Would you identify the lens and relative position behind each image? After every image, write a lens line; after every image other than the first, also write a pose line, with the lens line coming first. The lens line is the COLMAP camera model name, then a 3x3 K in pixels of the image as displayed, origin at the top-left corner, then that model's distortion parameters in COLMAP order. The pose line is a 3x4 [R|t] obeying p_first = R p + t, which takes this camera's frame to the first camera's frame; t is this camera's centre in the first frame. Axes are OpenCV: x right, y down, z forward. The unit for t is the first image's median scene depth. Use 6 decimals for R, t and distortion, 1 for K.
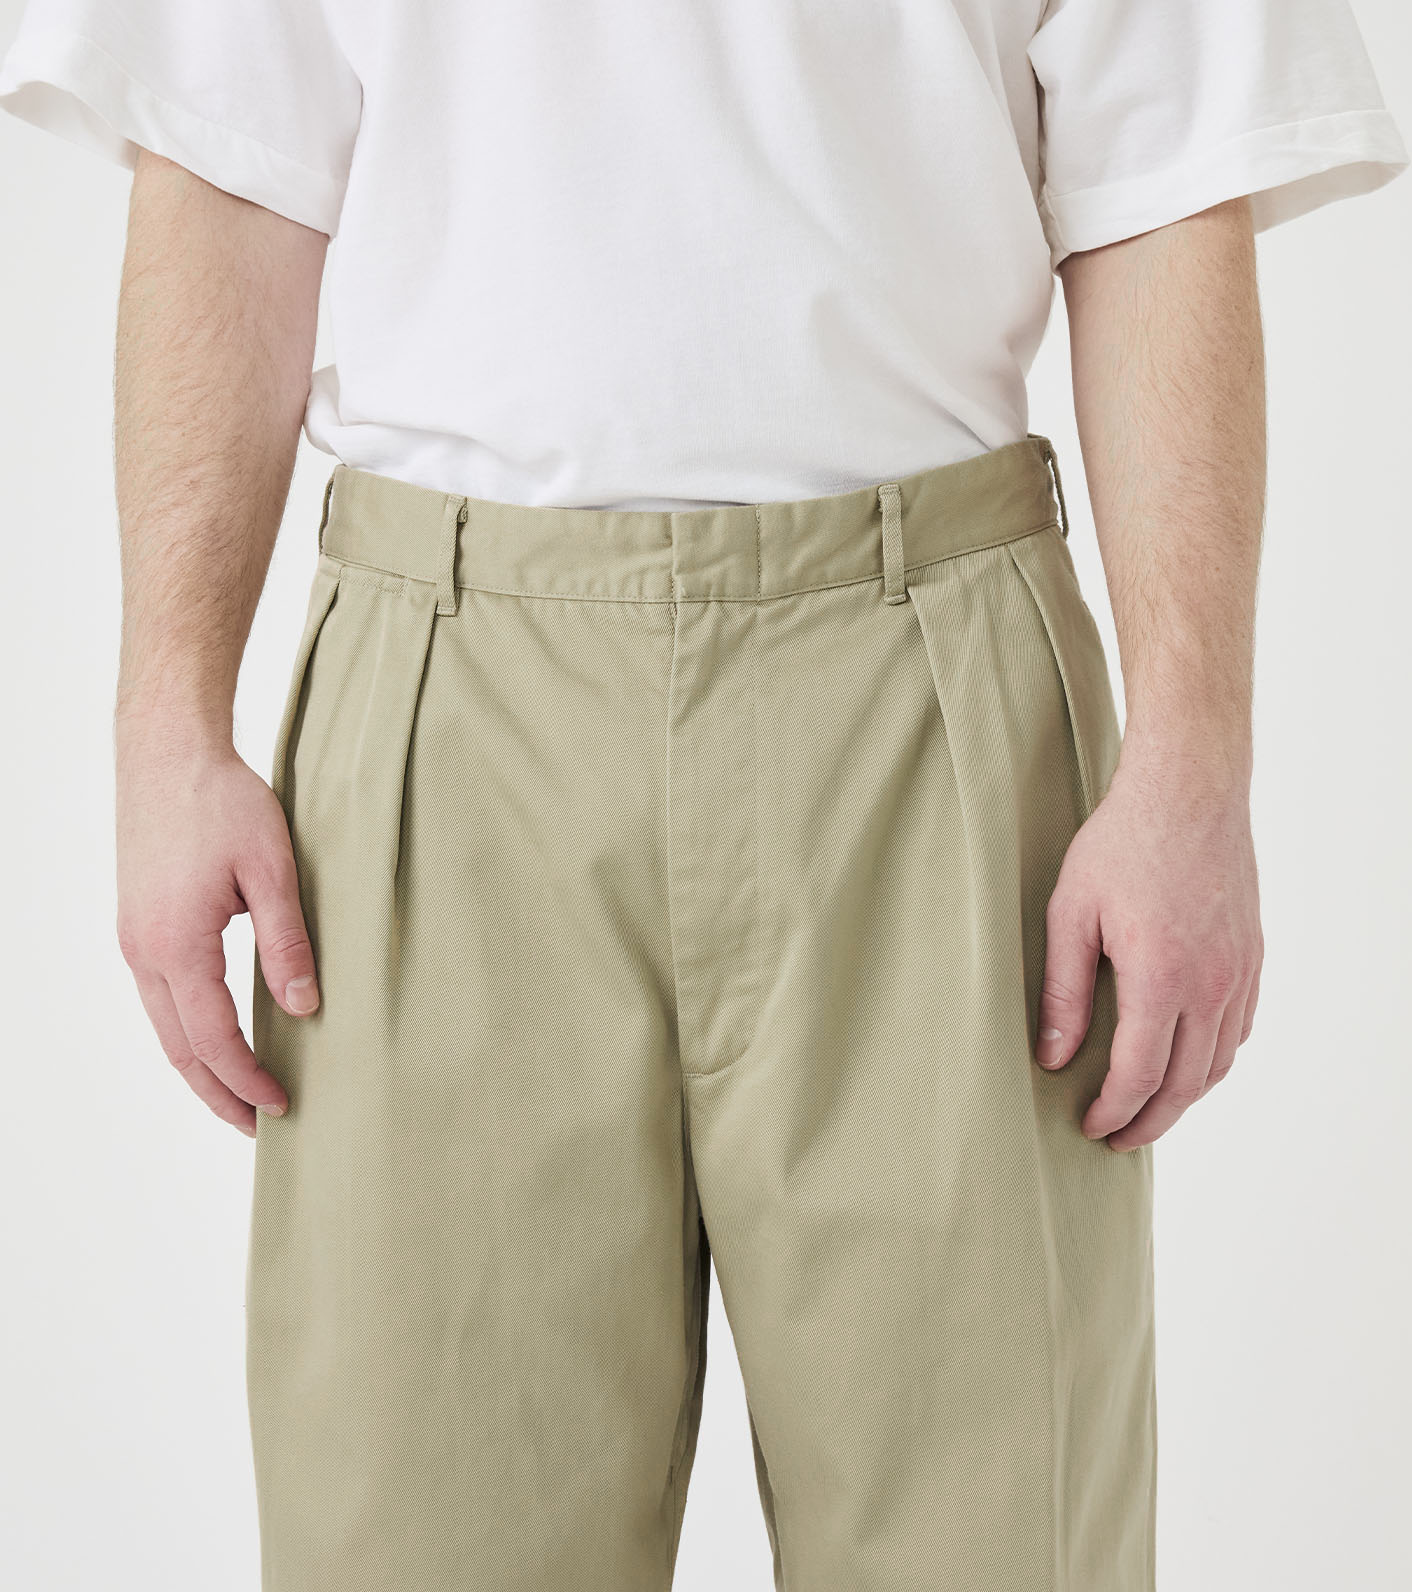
lens RADIAL K [[3396.2, 0, 706.0], [0, 3396.2, 796.0], [0, 0, 1]] dist [-0.052039, -0.044108]
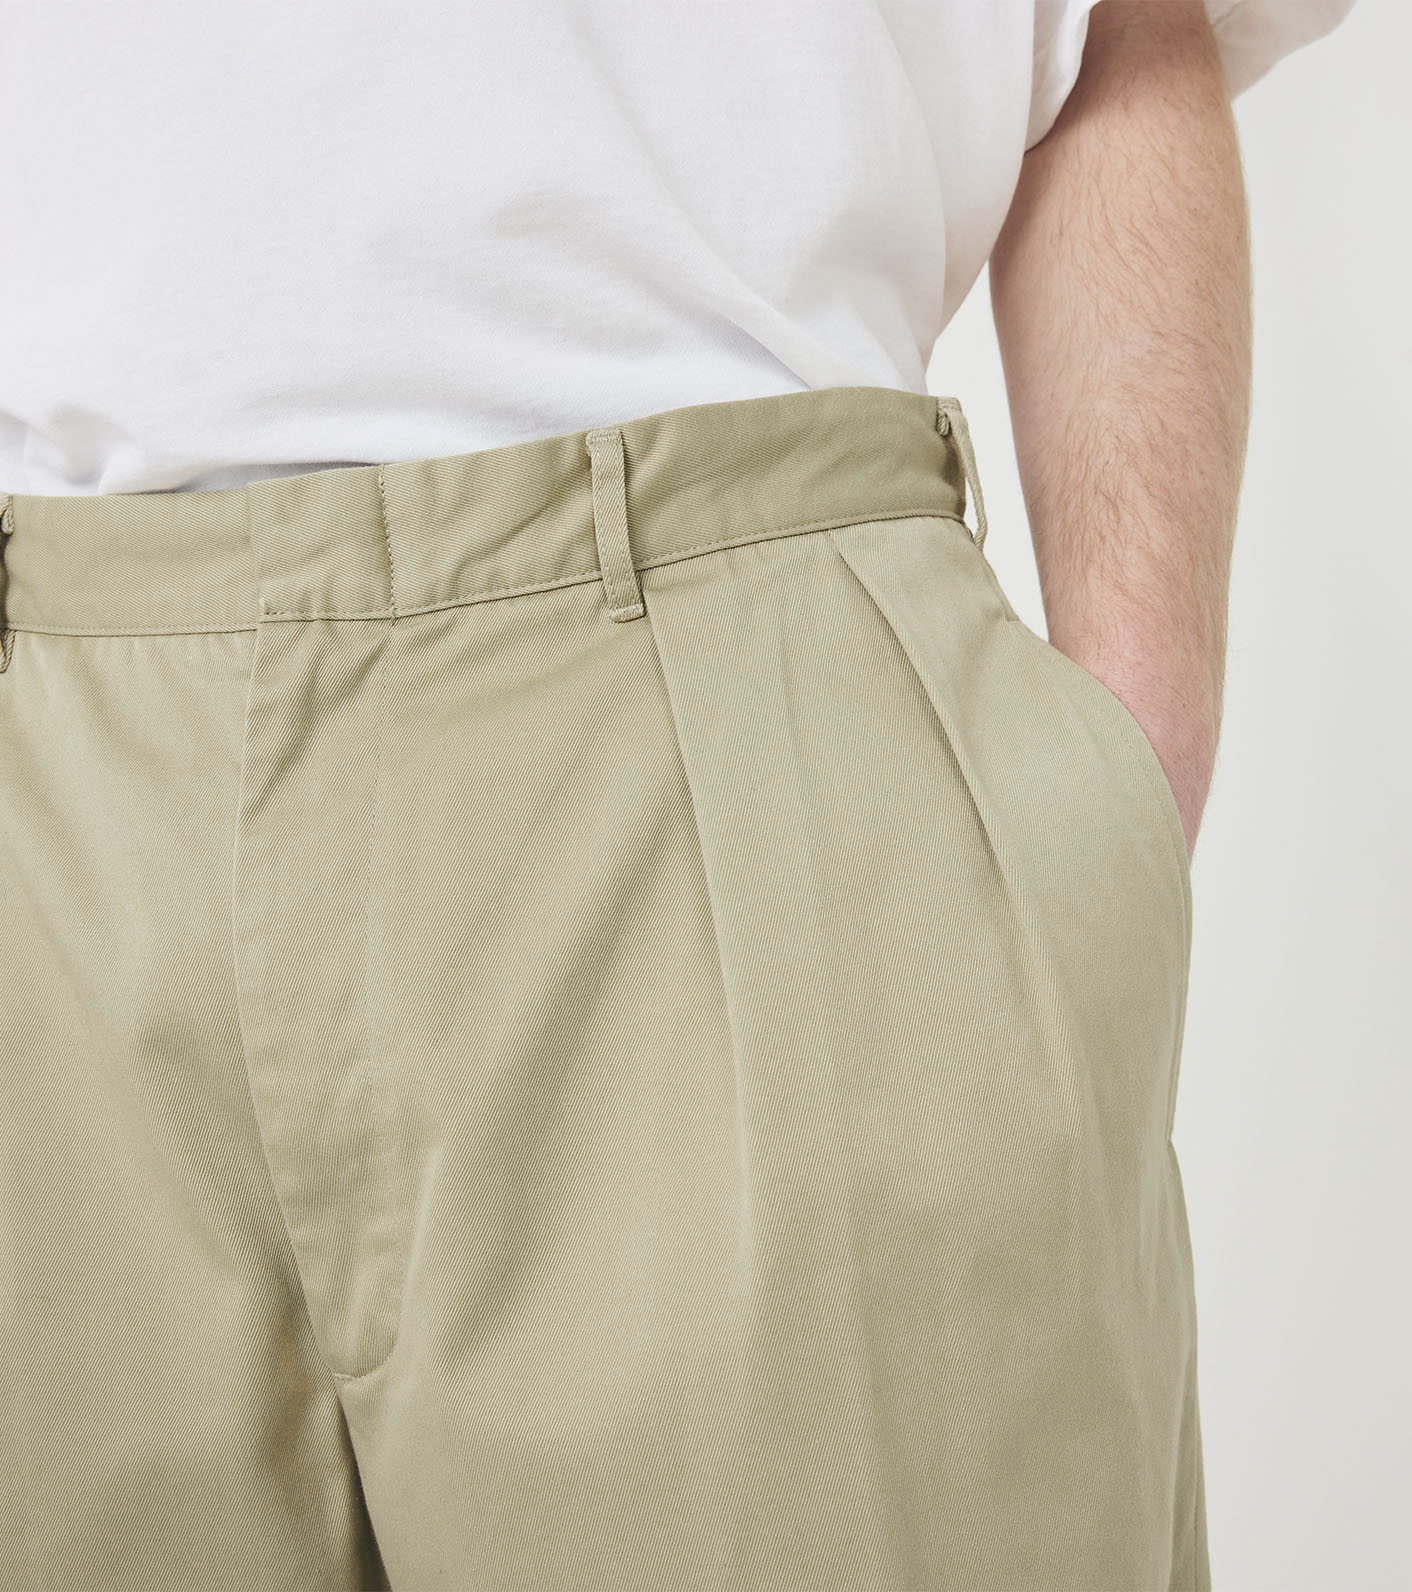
lens RADIAL K [[2091.9, 0, 706.0], [0, 2091.9, 796.0], [0, 0, 1]] dist [0.020288, 0.022311]
pose [[0.974736, -0.031689, -0.221100, 0.156705], [0.009903, 0.995042, -0.098959, 0.014284], [0.223140, 0.094269, 0.970217, 0.639694]]
